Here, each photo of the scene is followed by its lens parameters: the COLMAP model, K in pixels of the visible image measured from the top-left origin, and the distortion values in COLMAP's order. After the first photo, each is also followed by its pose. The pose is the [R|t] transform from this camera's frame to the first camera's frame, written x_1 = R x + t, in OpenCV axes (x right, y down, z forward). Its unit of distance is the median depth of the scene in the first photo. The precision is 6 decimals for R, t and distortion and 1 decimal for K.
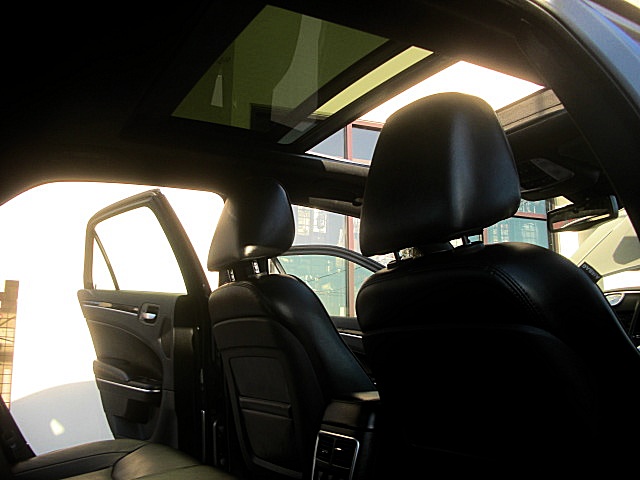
lens RADIAL K [[610.7, 0, 310.9], [0, 610.7, 239.8], [0, 0, 1]] dist [-0.228028, 0.213718]
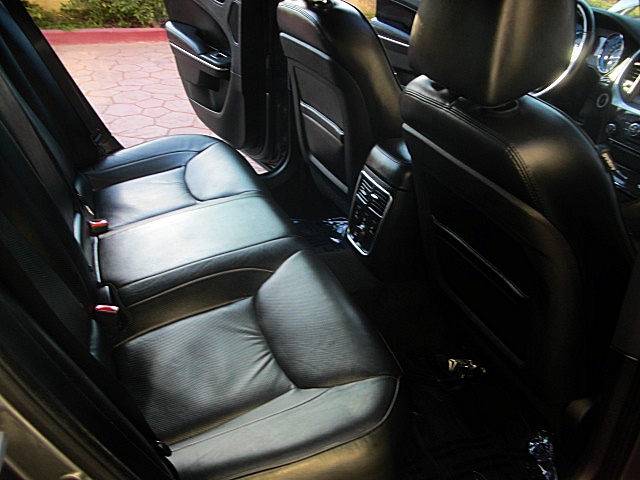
lens RADIAL K [[610.7, 0, 310.9], [0, 610.7, 239.8], [0, 0, 1]] dist [-0.228028, 0.213718]
pose [[0.988320, 0.122982, -0.089997, 0.024297], [-0.040849, 0.782725, 0.621025, -0.183452], [0.146818, -0.610095, 0.778607, 0.010593]]
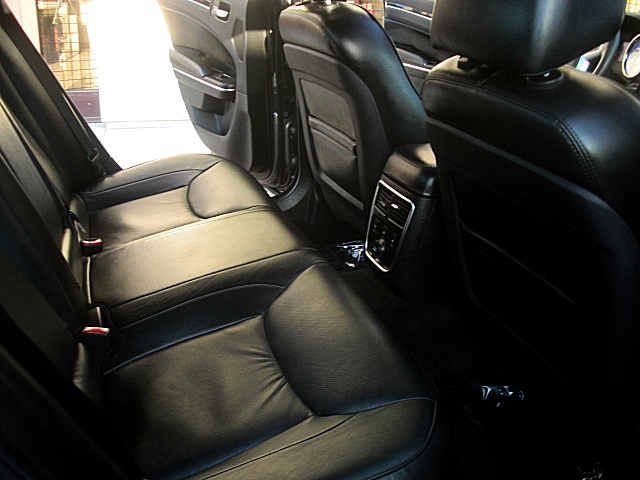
lens RADIAL K [[610.7, 0, 310.9], [0, 610.7, 239.8], [0, 0, 1]] dist [-0.228028, 0.213718]
pose [[0.989016, 0.092805, -0.115039, 0.017260], [-0.011812, 0.825447, 0.564356, -0.118876], [0.147334, -0.556798, 0.817477, 0.045586]]
